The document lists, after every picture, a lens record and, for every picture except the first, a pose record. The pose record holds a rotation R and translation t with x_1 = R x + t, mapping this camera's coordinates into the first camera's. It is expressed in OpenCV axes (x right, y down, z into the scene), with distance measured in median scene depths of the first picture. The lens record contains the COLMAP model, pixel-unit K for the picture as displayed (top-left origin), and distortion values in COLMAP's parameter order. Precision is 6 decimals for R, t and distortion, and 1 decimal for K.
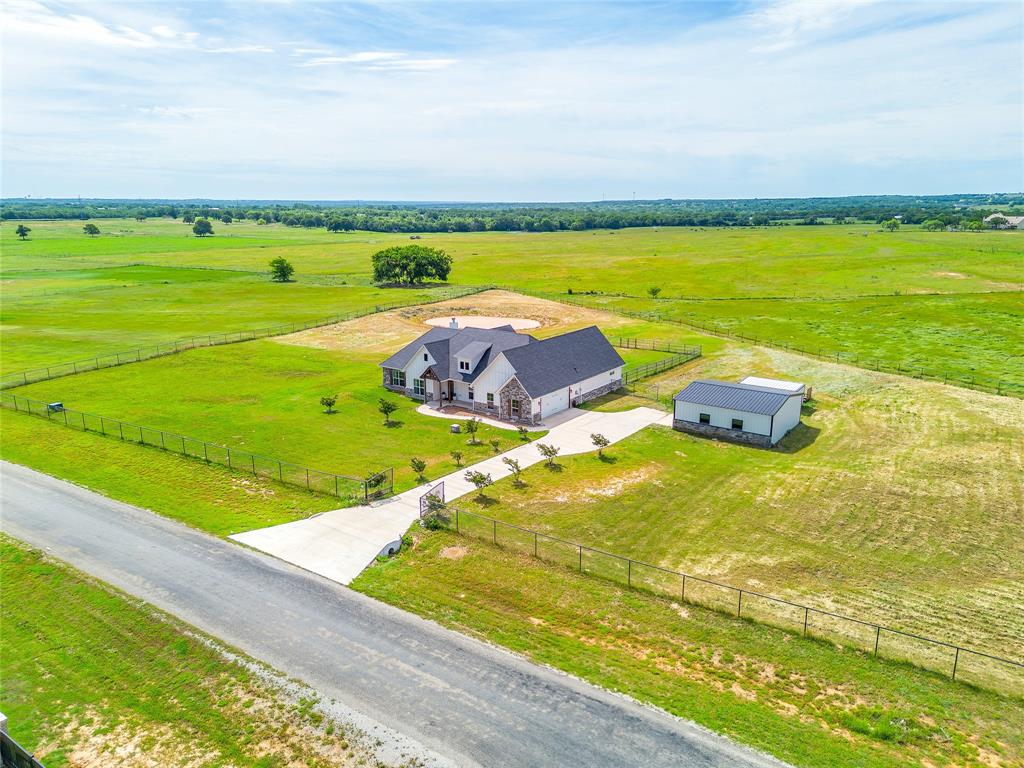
lens RADIAL K [[720.1, 0, 512.0], [0, 720.1, 384.0], [0, 0, 1]] dist [0.090773, -0.108944]
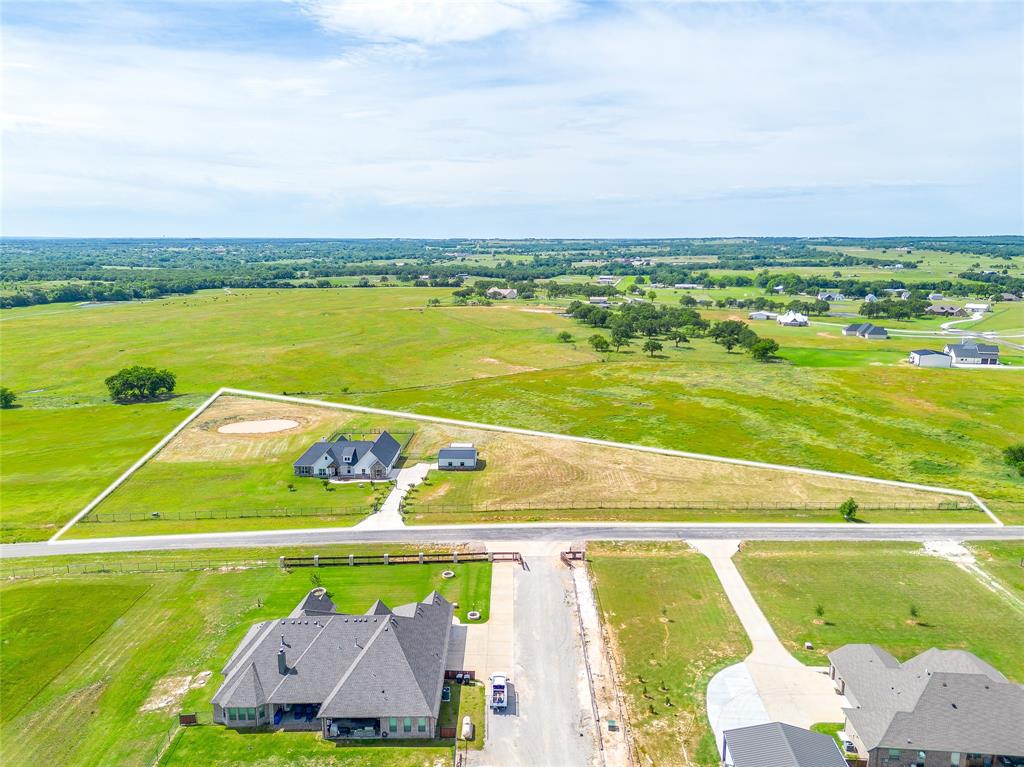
lens RADIAL K [[720.1, 0, 512.0], [0, 720.1, 383.5], [0, 0, 1]] dist [0.090773, -0.108944]
pose [[0.817200, -0.110762, 0.565611, -0.999482], [0.137676, 0.990465, -0.004956, -0.196845], [-0.559669, 0.081921, 0.824657, -1.324664]]
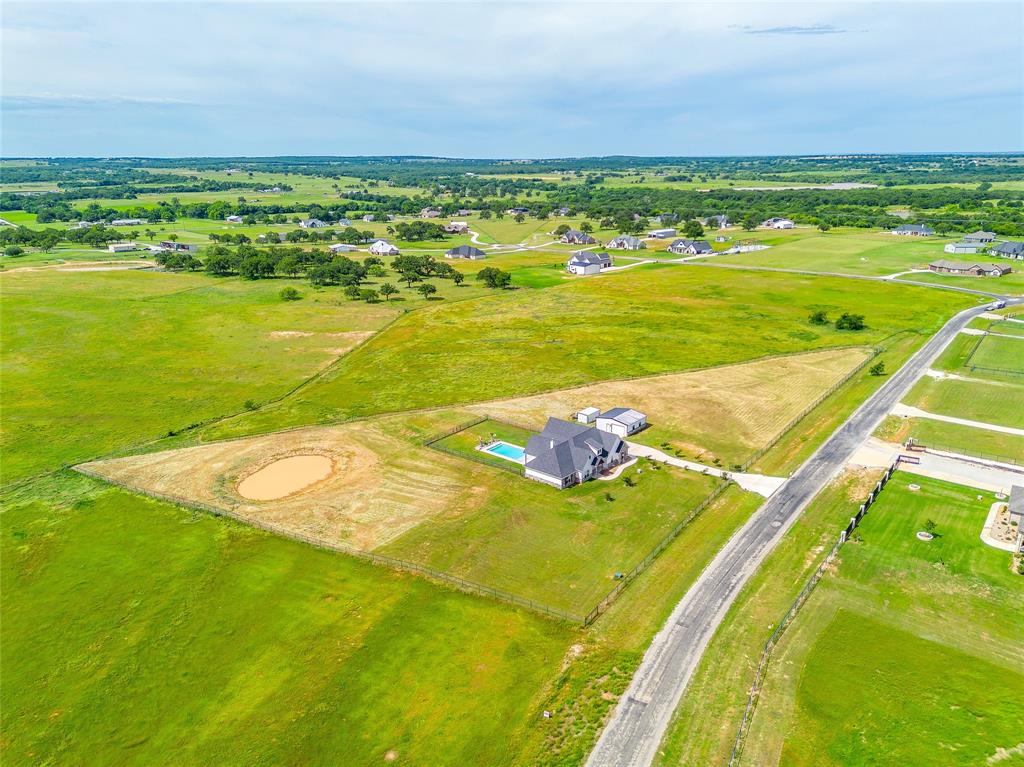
lens RADIAL K [[720.1, 0, 512.0], [0, 720.1, 383.5], [0, 0, 1]] dist [0.090773, -0.108944]
pose [[0.067221, -0.298390, 0.952074, -2.176493], [0.252414, 0.928277, 0.273111, -0.911029], [-0.965282, 0.221958, 0.137717, 0.998320]]
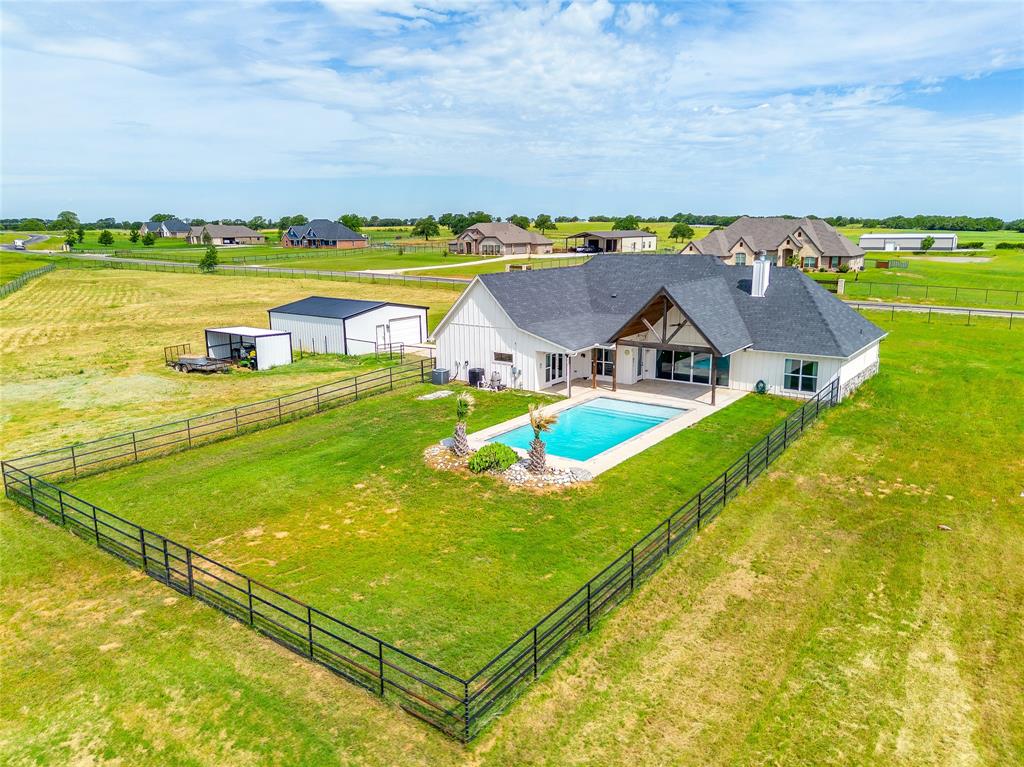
lens RADIAL K [[720.1, 0, 512.0], [0, 720.1, 383.5], [0, 0, 1]] dist [0.090773, -0.108944]
pose [[-0.999906, 0.008792, 0.010563, 0.106741], [0.012567, 0.896050, 0.443775, -0.292174], [-0.005563, 0.443865, -0.896076, 1.830552]]
